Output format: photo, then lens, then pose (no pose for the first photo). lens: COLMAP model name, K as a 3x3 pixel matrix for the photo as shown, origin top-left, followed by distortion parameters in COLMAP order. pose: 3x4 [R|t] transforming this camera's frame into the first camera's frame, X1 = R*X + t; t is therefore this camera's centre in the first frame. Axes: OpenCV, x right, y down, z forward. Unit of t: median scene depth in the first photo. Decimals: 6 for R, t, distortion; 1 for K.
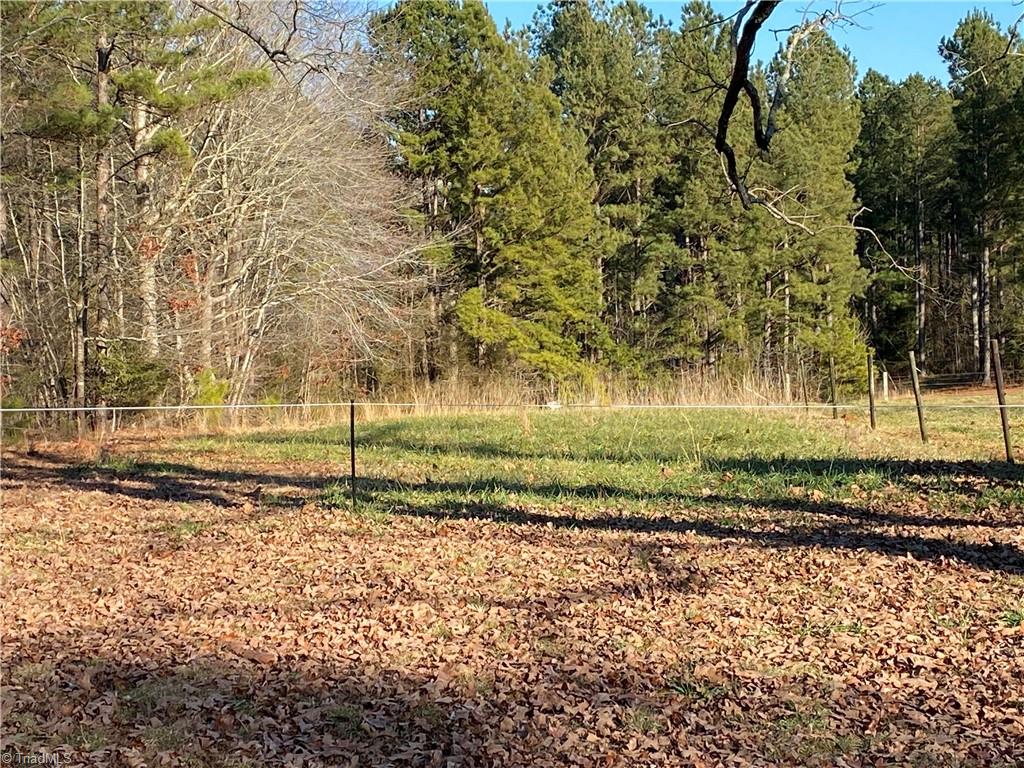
lens RADIAL K [[2059.3, 0, 513.5], [0, 2059.3, 384.0], [0, 0, 1]] dist [0.257024, 0.000000]
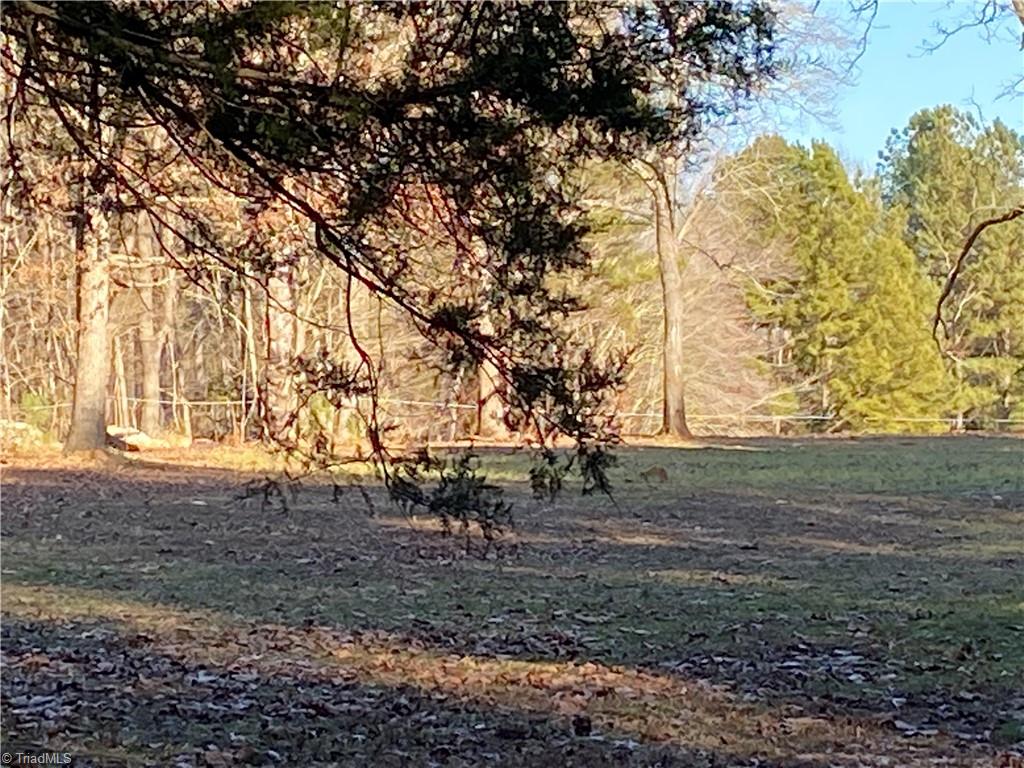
lens RADIAL K [[4027.6, 0, 511.9], [0, 4027.6, 384.0], [0, 0, 1]] dist [-0.210401, 0.000000]
pose [[0.996275, 0.015288, -0.084863, -0.003275], [-0.021942, 0.996708, -0.078045, 0.076871], [0.083390, 0.079617, 0.993331, -0.889494]]
